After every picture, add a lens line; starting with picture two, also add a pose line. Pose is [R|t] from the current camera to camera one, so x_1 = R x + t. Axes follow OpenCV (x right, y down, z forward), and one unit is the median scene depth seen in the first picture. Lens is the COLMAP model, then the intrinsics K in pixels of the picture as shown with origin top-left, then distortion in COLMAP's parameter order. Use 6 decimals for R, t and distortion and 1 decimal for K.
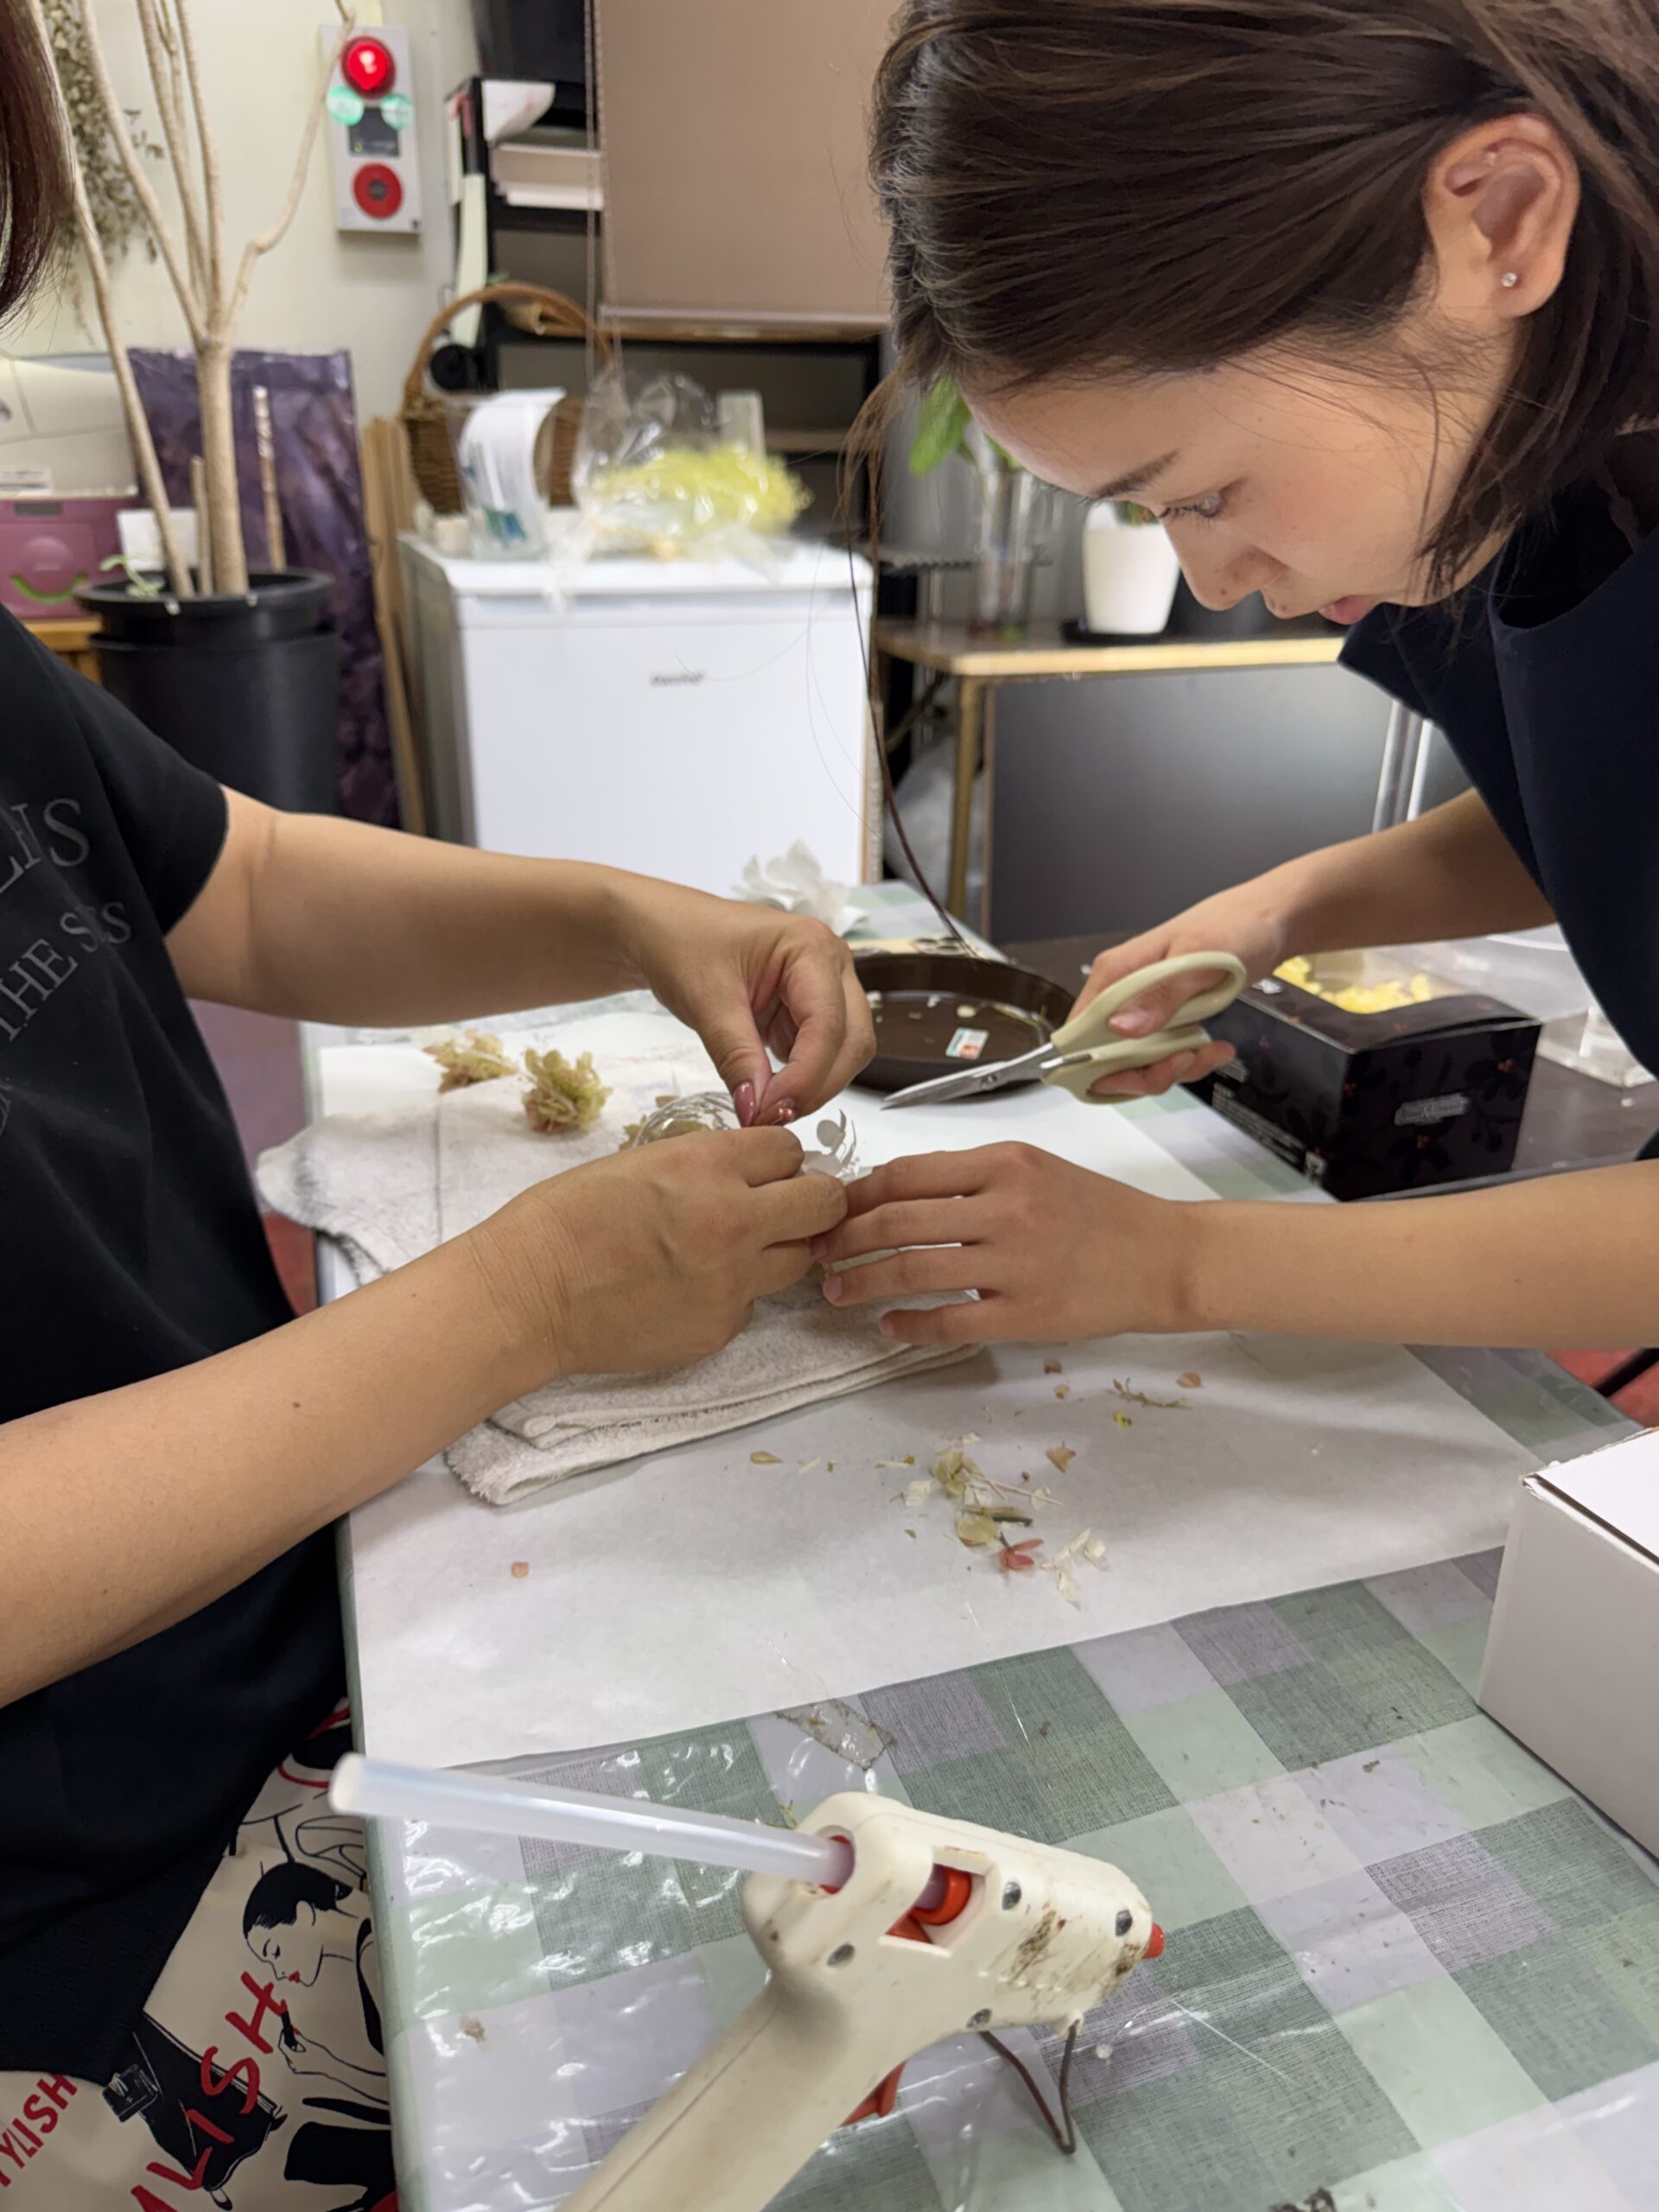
lens RADIAL K [[1581.1, 0, 829.1], [0, 1581.1, 1076.8], [0, 0, 1]] dist [0.042956, -0.001922]
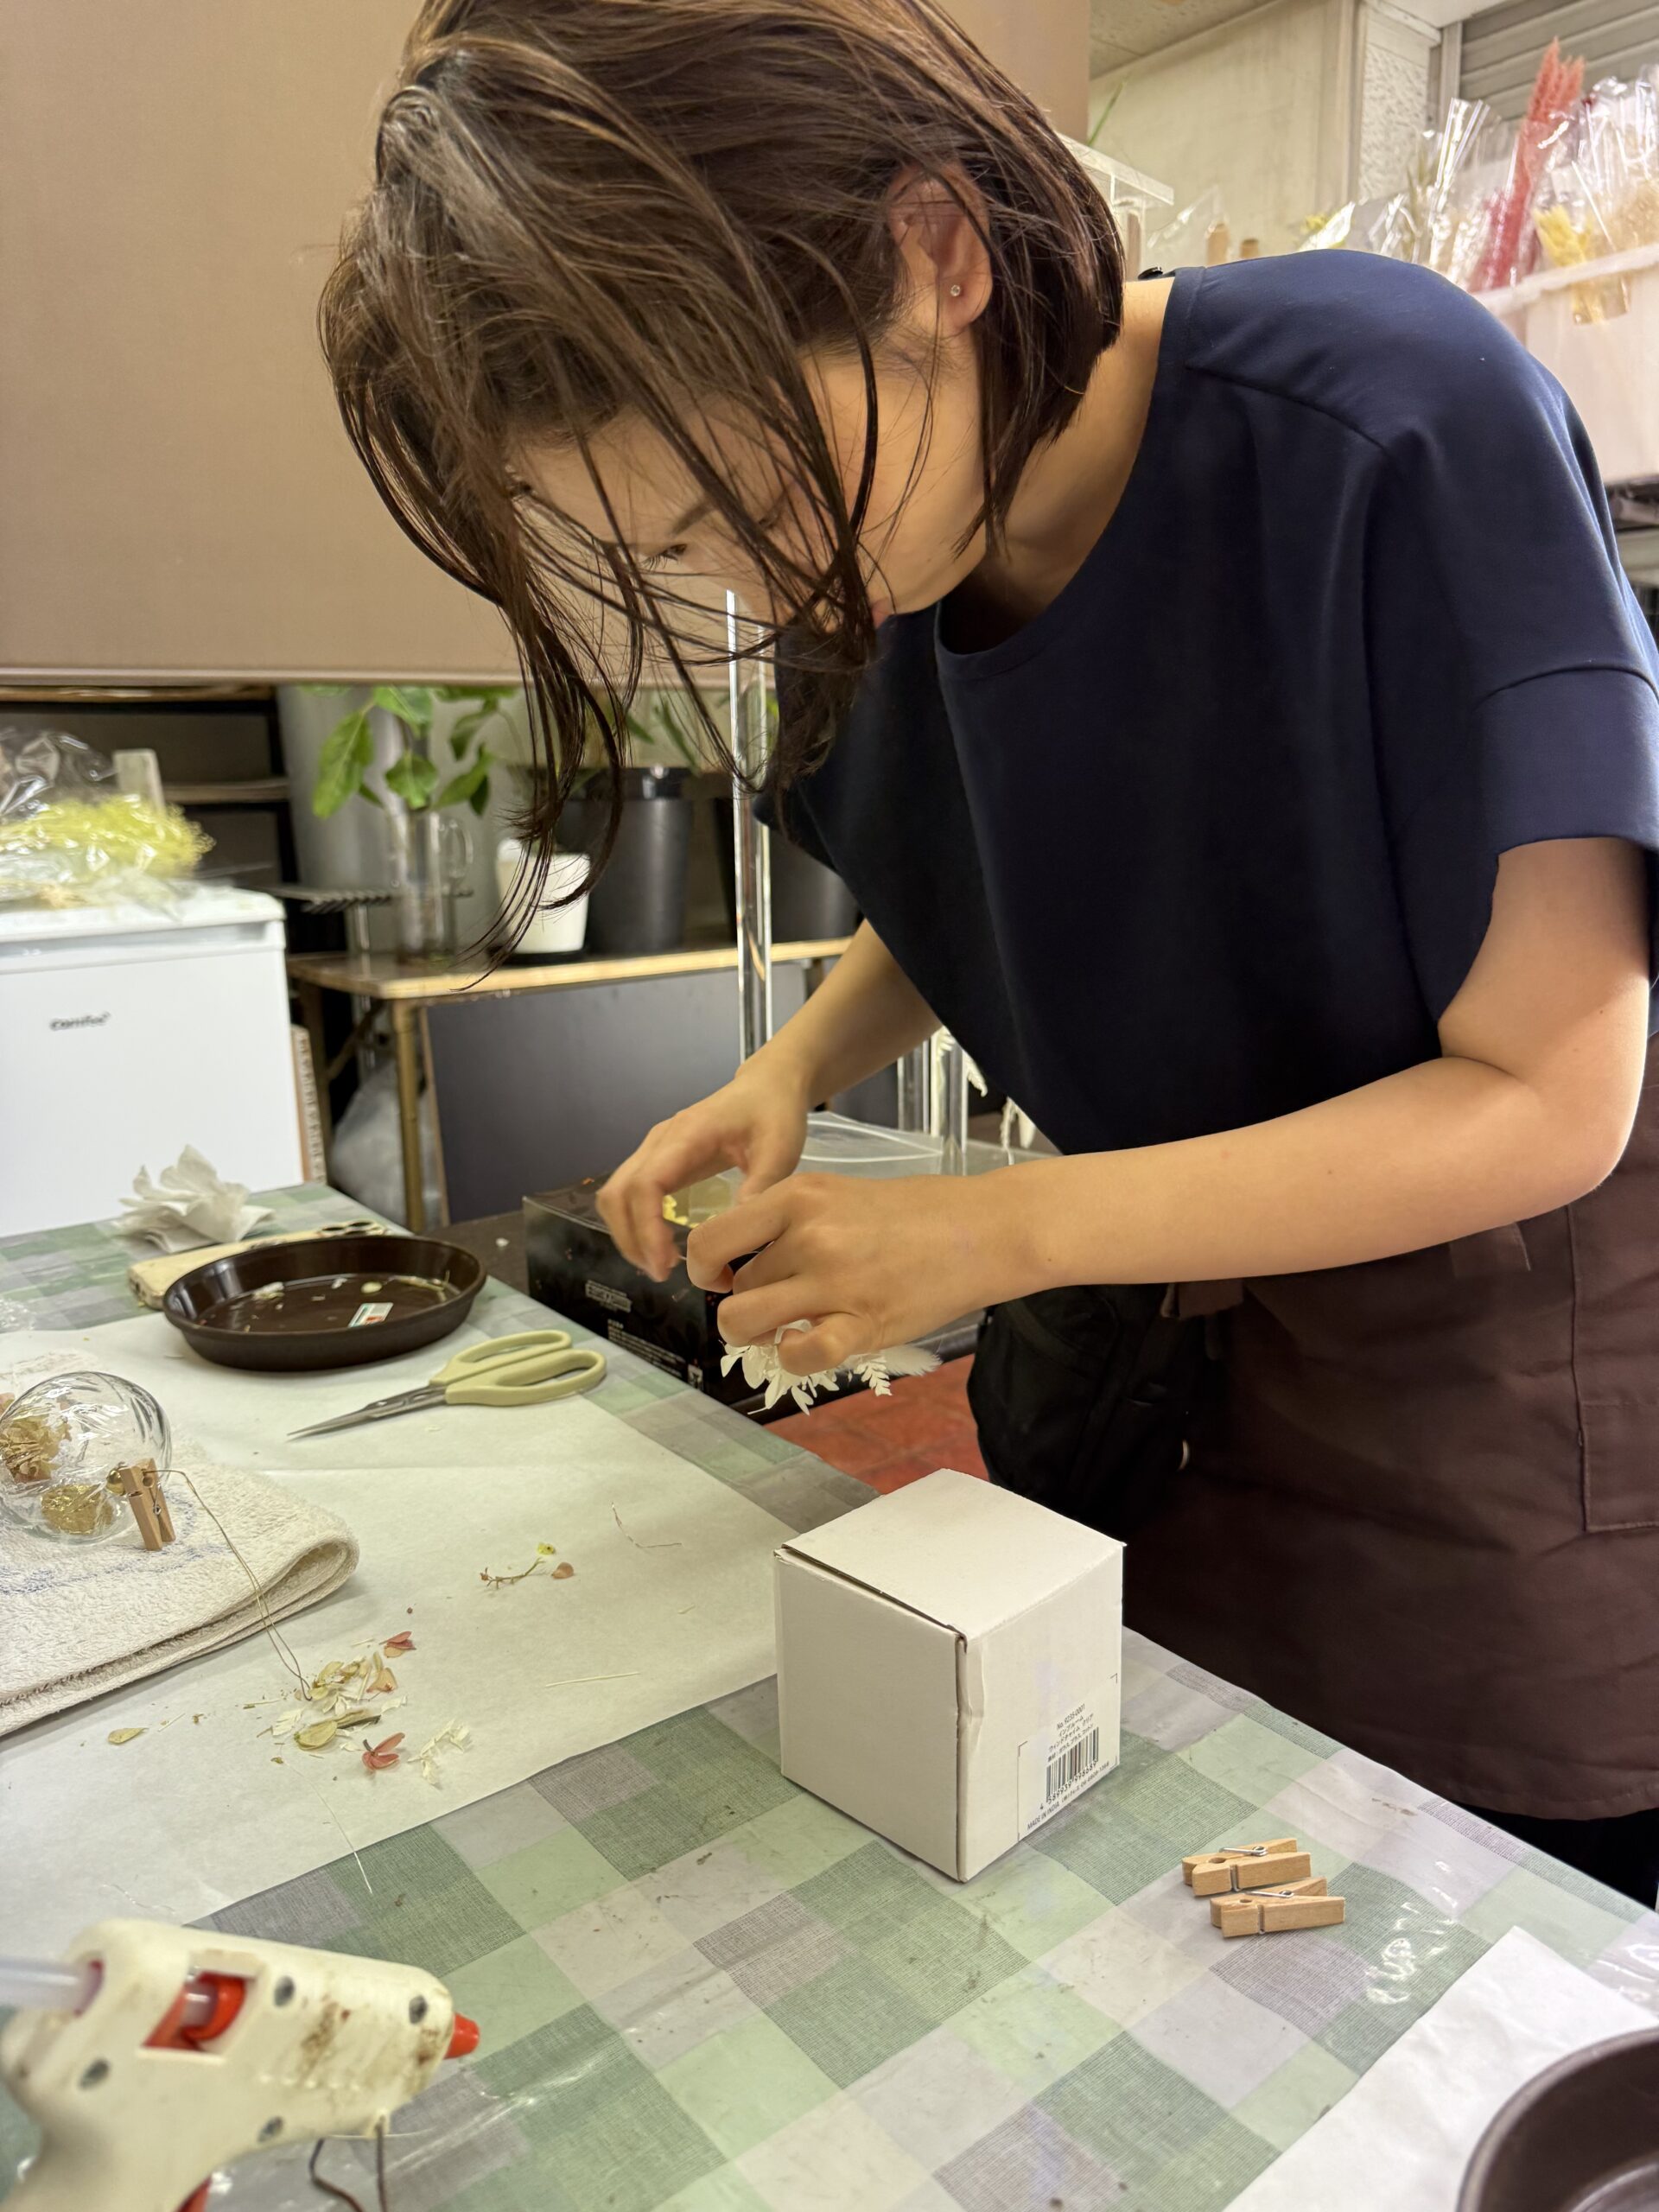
lens RADIAL K [[1592.2, 0, 829.5], [0, 1592.2, 1106.0], [0, 0, 1]] dist [0.000639, -0.006445]
pose [[0.949265, -0.097023, 0.299135, 0.134763], [0.152644, 0.973803, -0.168548, 0.117920], [-0.274946, 0.205658, 0.939207, -0.142333]]
